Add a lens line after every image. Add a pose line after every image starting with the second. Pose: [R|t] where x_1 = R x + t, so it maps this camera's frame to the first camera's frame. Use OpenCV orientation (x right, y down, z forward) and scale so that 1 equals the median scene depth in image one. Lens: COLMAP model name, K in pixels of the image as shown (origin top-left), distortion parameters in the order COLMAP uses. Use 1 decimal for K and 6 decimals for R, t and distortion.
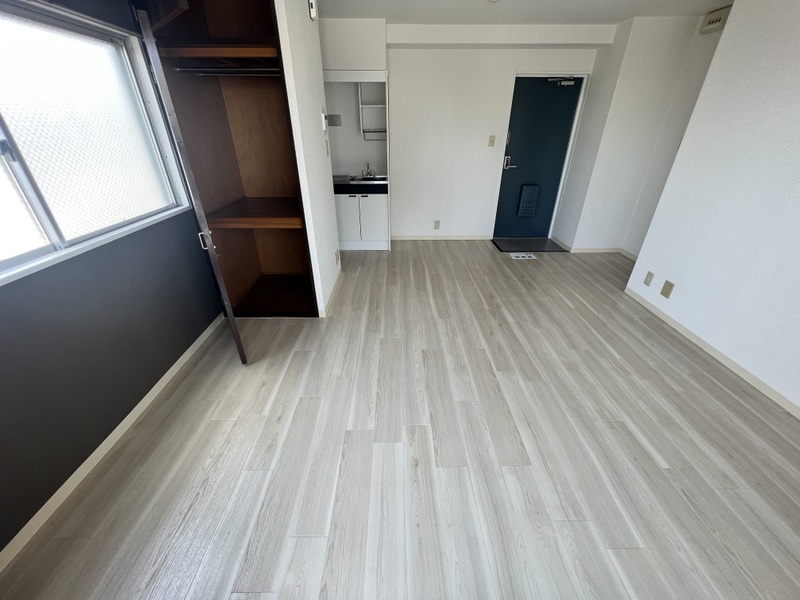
lens RADIAL K [[321.6, 0, 399.0], [0, 321.6, 302.2], [0, 0, 1]] dist [-0.003391, 0.000702]
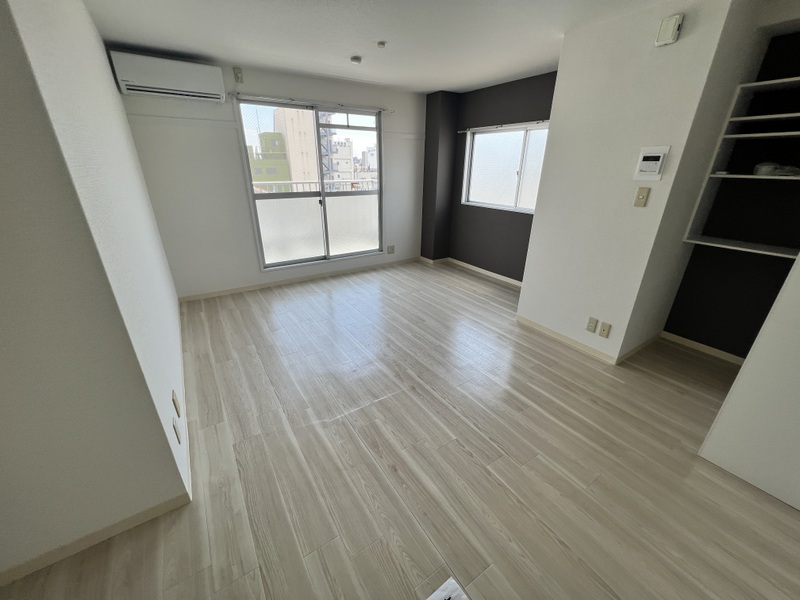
lens RADIAL K [[321.6, 0, 399.9], [0, 321.6, 301.0], [0, 0, 1]] dist [-0.003391, 0.000702]
pose [[-0.843250, 0.206658, -0.496208, 0.572226], [-0.262662, 0.646997, 0.715824, -0.594487], [0.468976, 0.733953, -0.491299, 1.074265]]
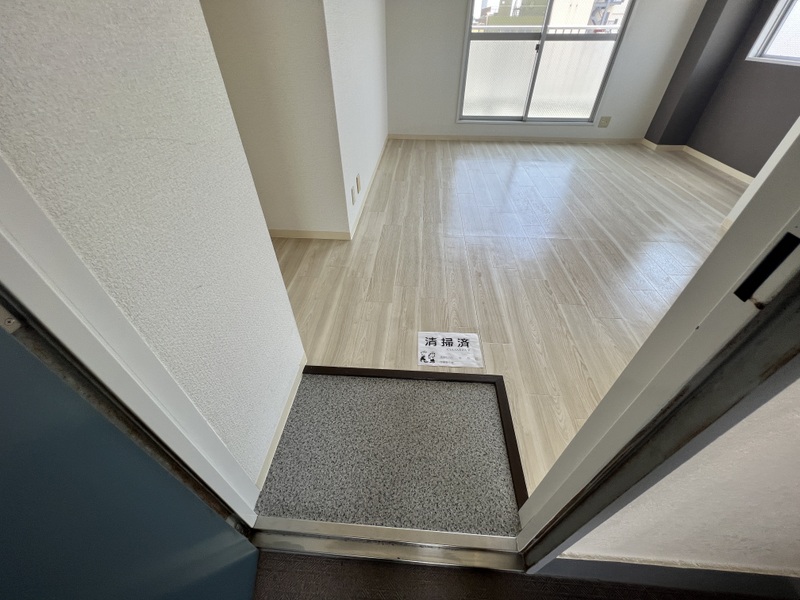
lens RADIAL K [[321.6, 0, 399.6], [0, 321.6, 301.0], [0, 0, 1]] dist [-0.003391, 0.000702]
pose [[-0.996516, -0.050980, 0.066003, 0.495370], [0.043909, 0.352126, 0.934922, -0.624206], [-0.070904, 0.934563, -0.348661, 1.281491]]
